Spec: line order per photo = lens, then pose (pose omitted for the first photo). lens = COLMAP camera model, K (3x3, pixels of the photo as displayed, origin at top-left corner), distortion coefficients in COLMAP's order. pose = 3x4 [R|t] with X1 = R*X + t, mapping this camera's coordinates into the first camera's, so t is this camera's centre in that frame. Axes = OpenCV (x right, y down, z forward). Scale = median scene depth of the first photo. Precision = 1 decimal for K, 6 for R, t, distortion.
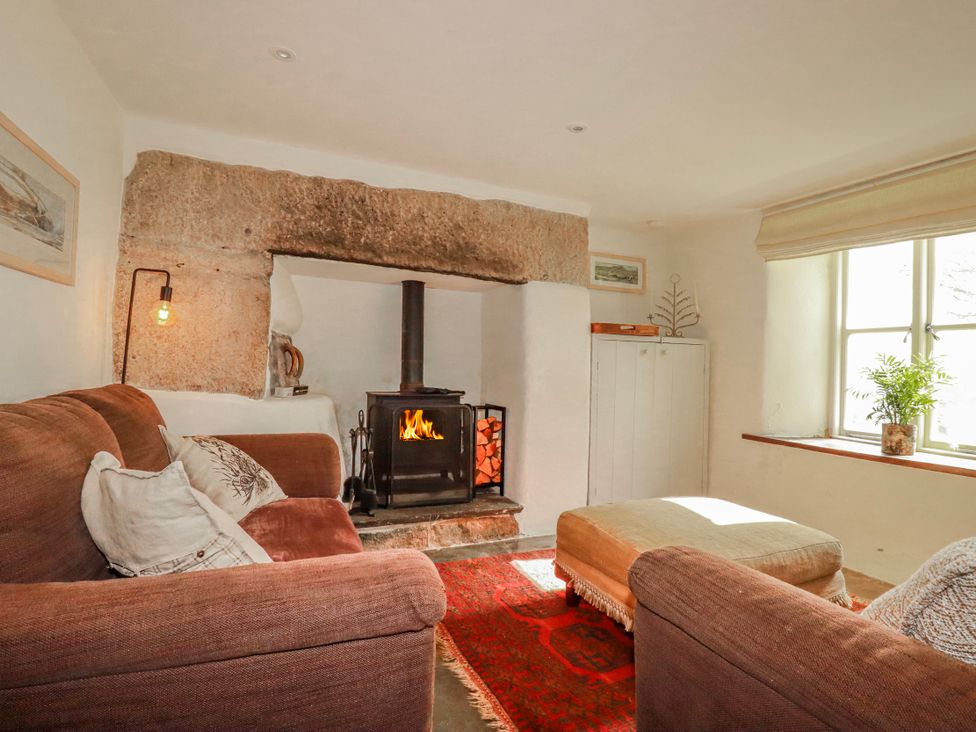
lens RADIAL K [[507.5, 0, 489.5], [0, 507.5, 359.0], [0, 0, 1]] dist [-0.000554, -0.012580]
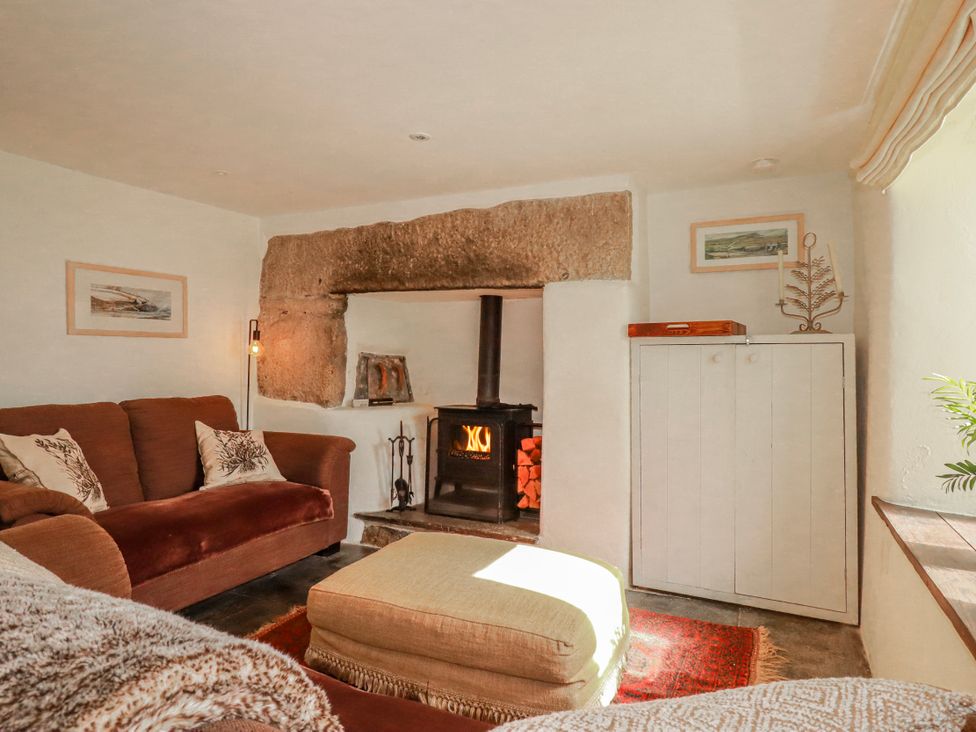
lens RADIAL K [[588.5, 0, 485.5], [0, 588.5, 361.1], [0, 0, 1]] dist [0.006075, 0.000741]
pose [[0.658460, -0.028700, -0.752069, 0.817900], [0.022824, 0.999575, -0.018162, -0.003688], [0.752270, -0.005206, 0.658835, 0.263349]]
